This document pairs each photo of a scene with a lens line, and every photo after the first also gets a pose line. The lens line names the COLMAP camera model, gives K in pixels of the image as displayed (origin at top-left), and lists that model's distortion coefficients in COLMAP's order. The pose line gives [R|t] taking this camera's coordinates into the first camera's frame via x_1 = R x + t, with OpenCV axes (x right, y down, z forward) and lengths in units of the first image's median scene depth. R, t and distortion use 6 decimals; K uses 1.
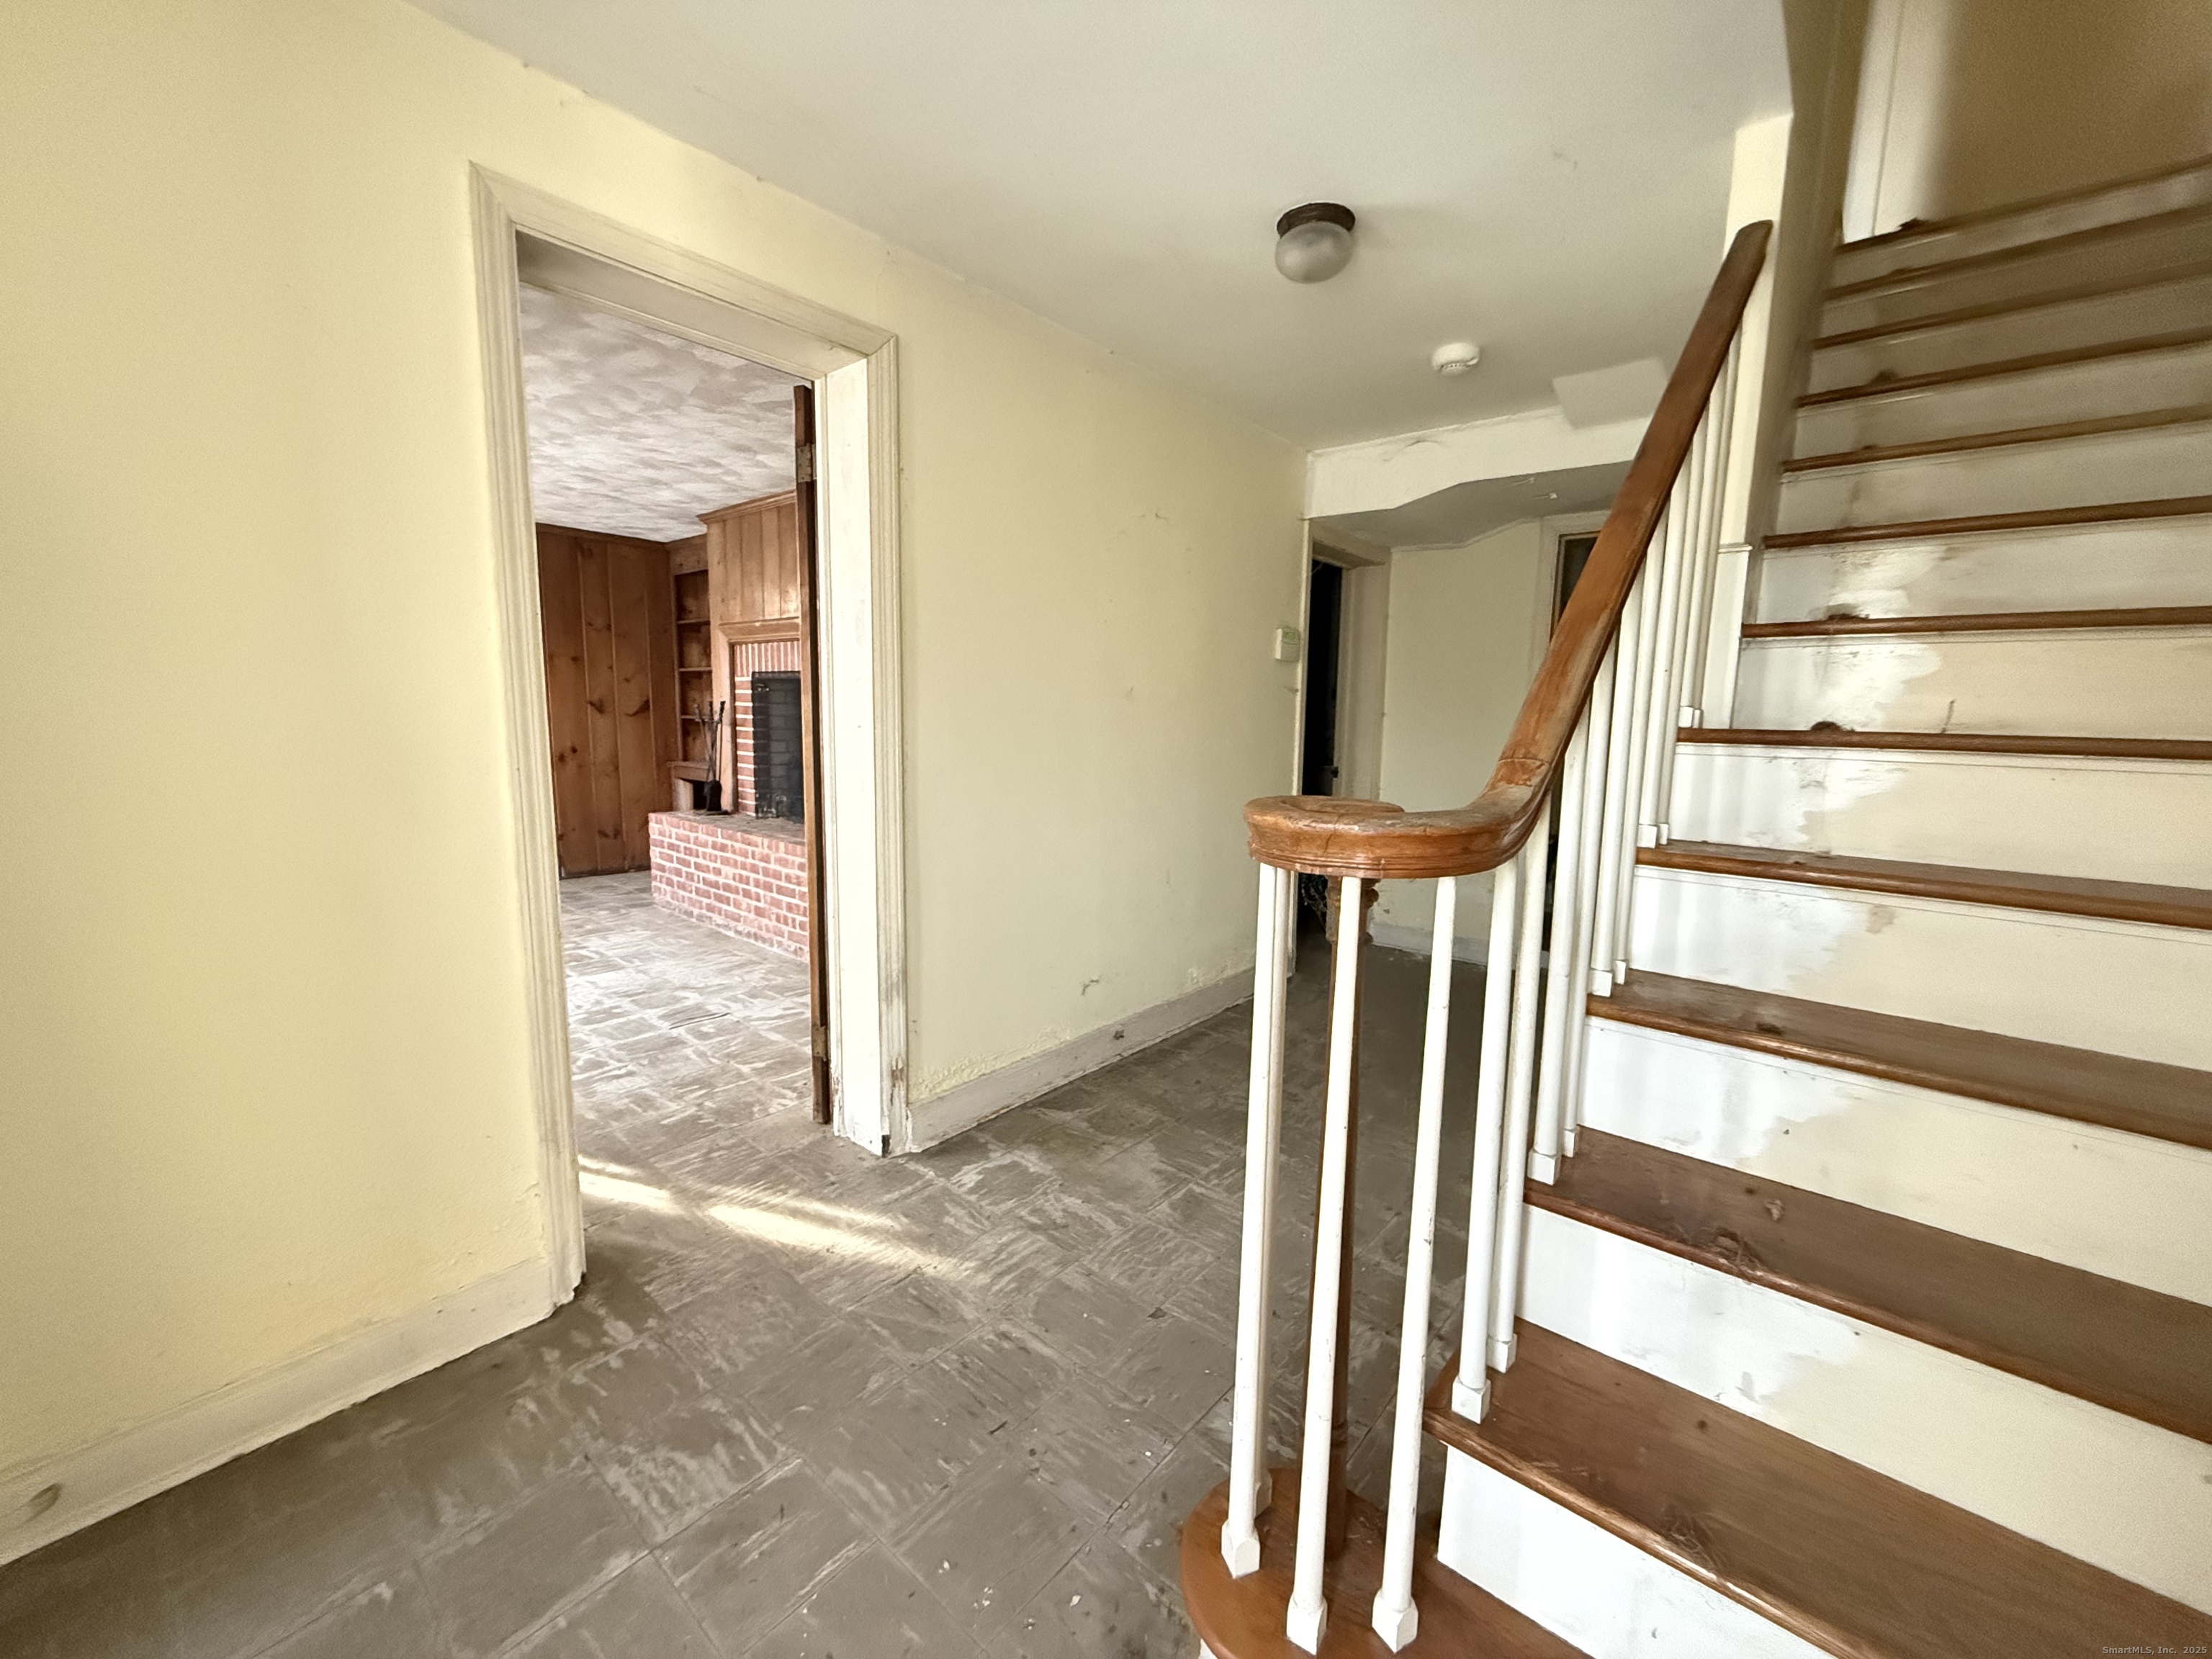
lens RADIAL K [[878.2, 0, 1101.0], [0, 878.2, 828.9], [0, 0, 1]] dist [-0.000826, 0.000007]
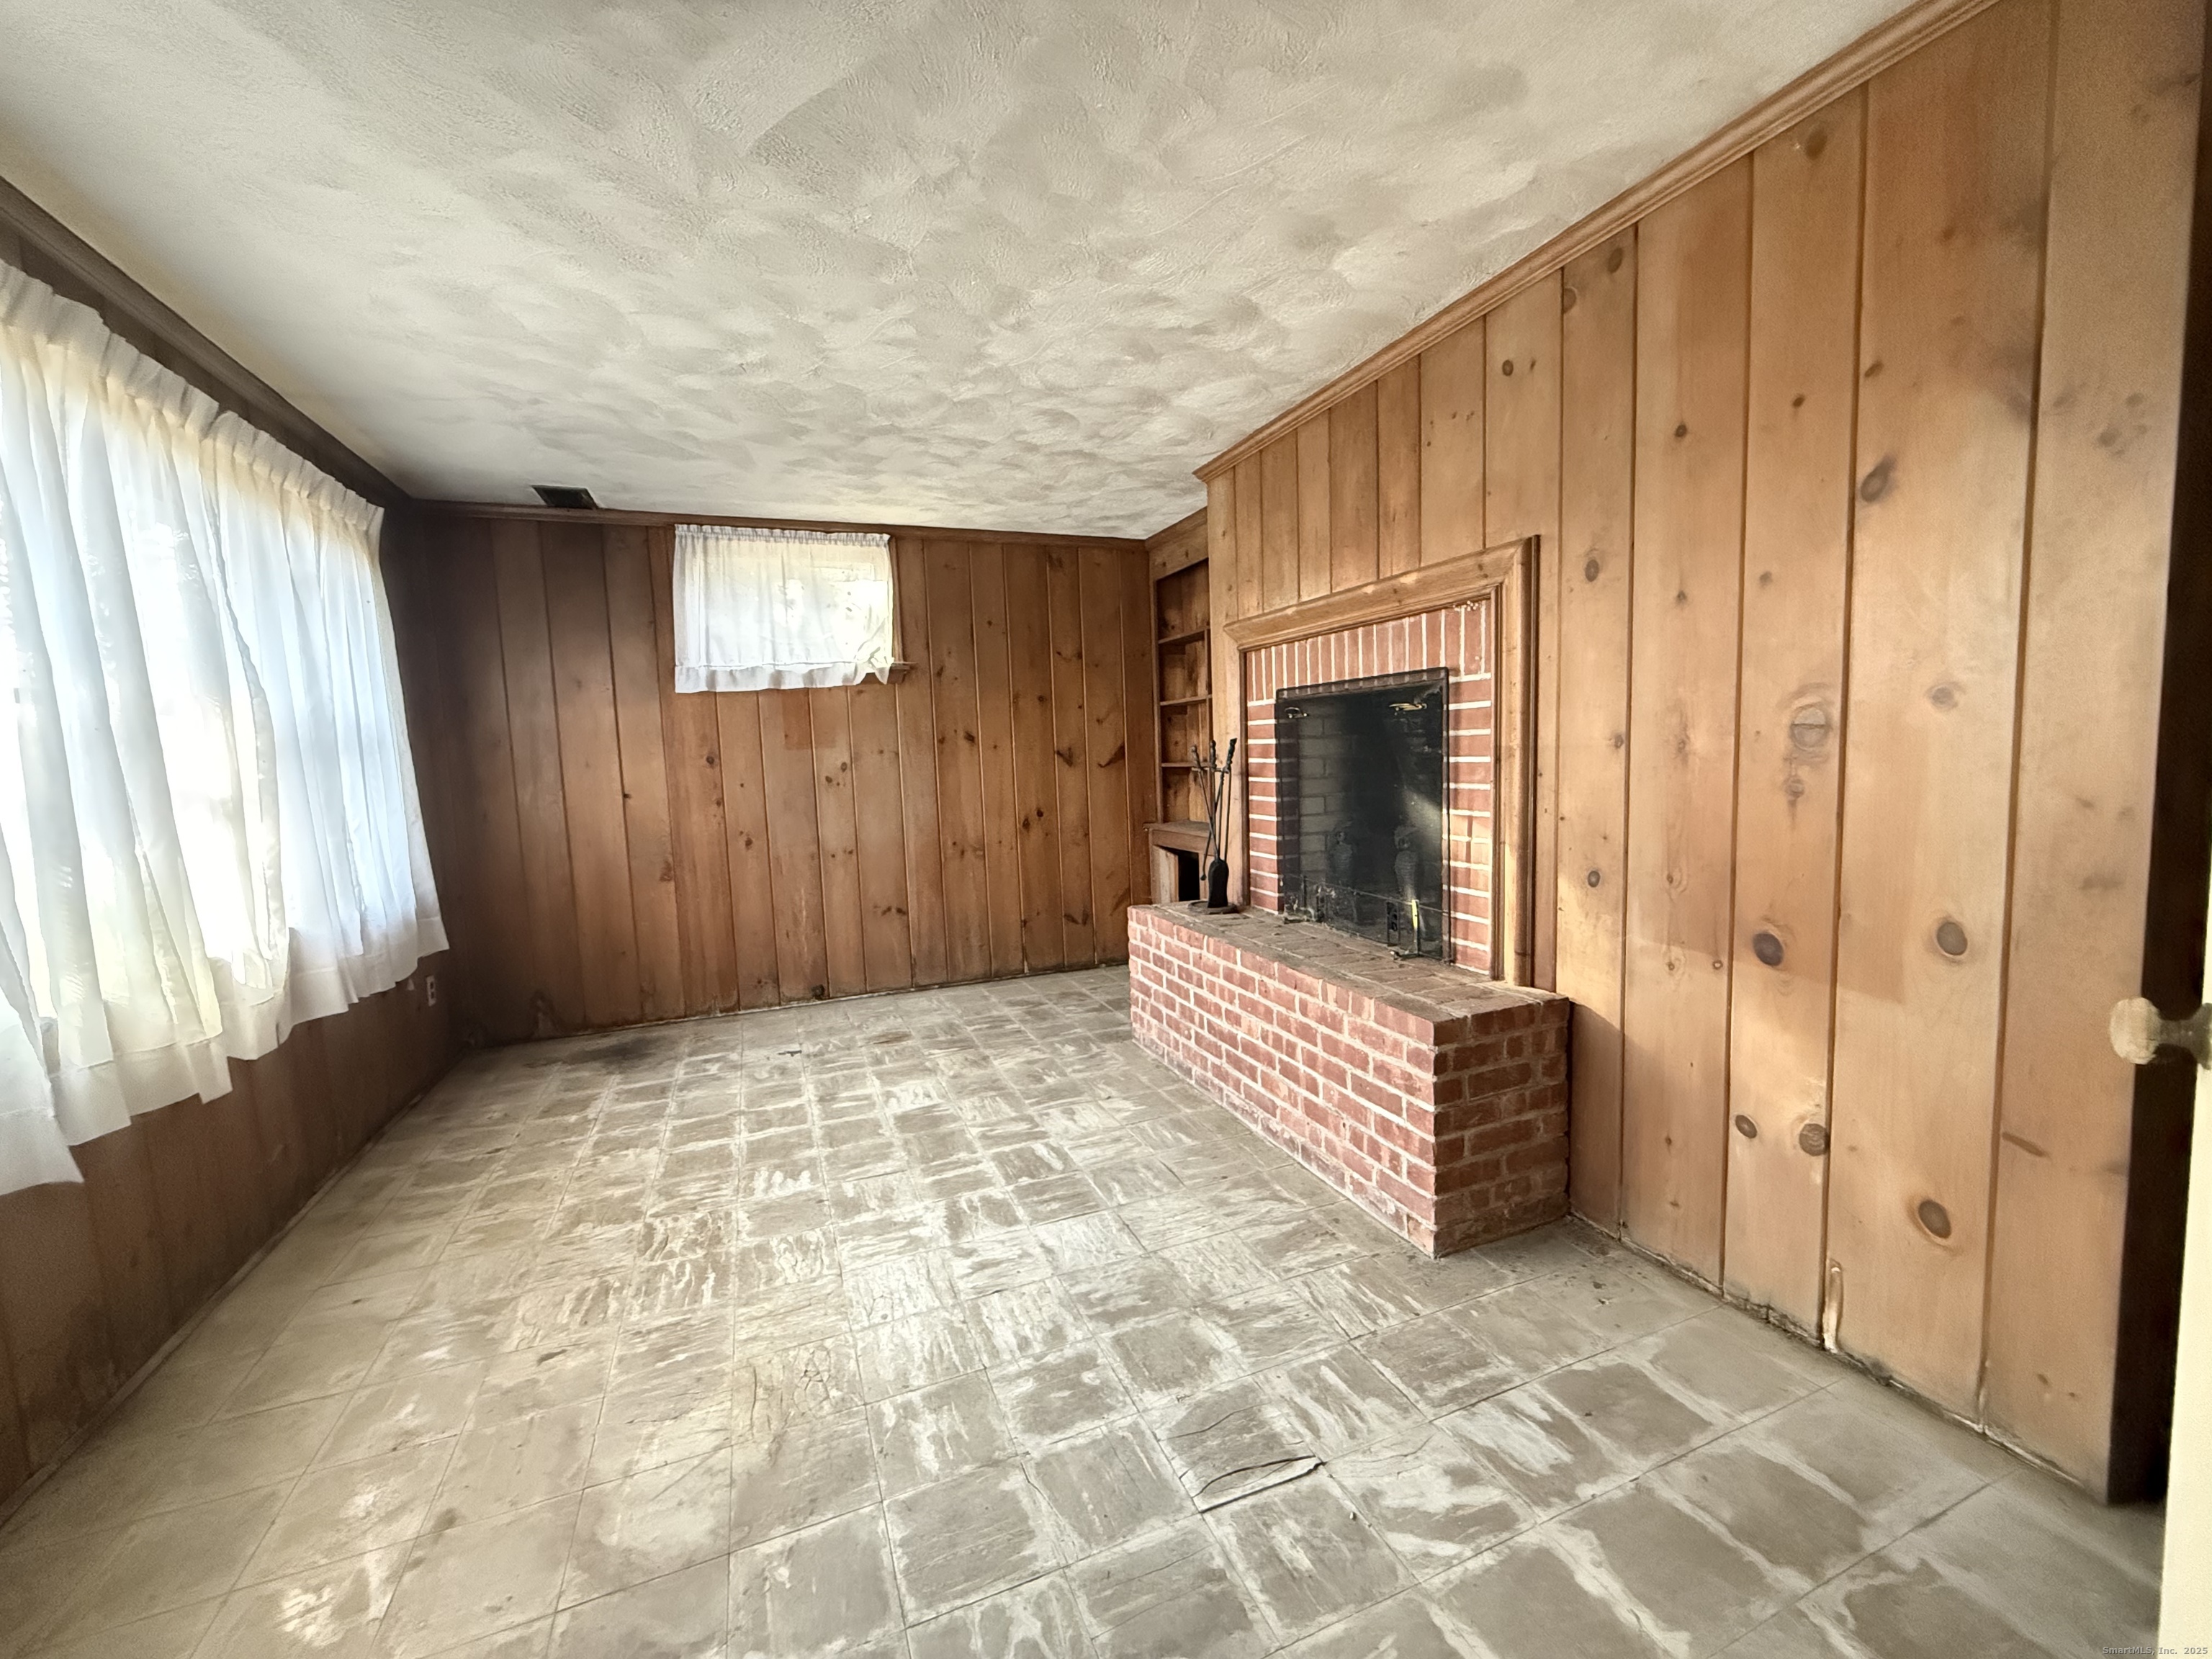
lens RADIAL K [[878.2, 0, 1101.0], [0, 878.2, 828.9], [0, 0, 1]] dist [-0.000826, 0.000007]
pose [[0.885420, -0.012135, -0.464634, -0.233393], [-0.007574, 0.999150, -0.040527, -0.055986], [0.464730, 0.039403, 0.884575, 0.414082]]
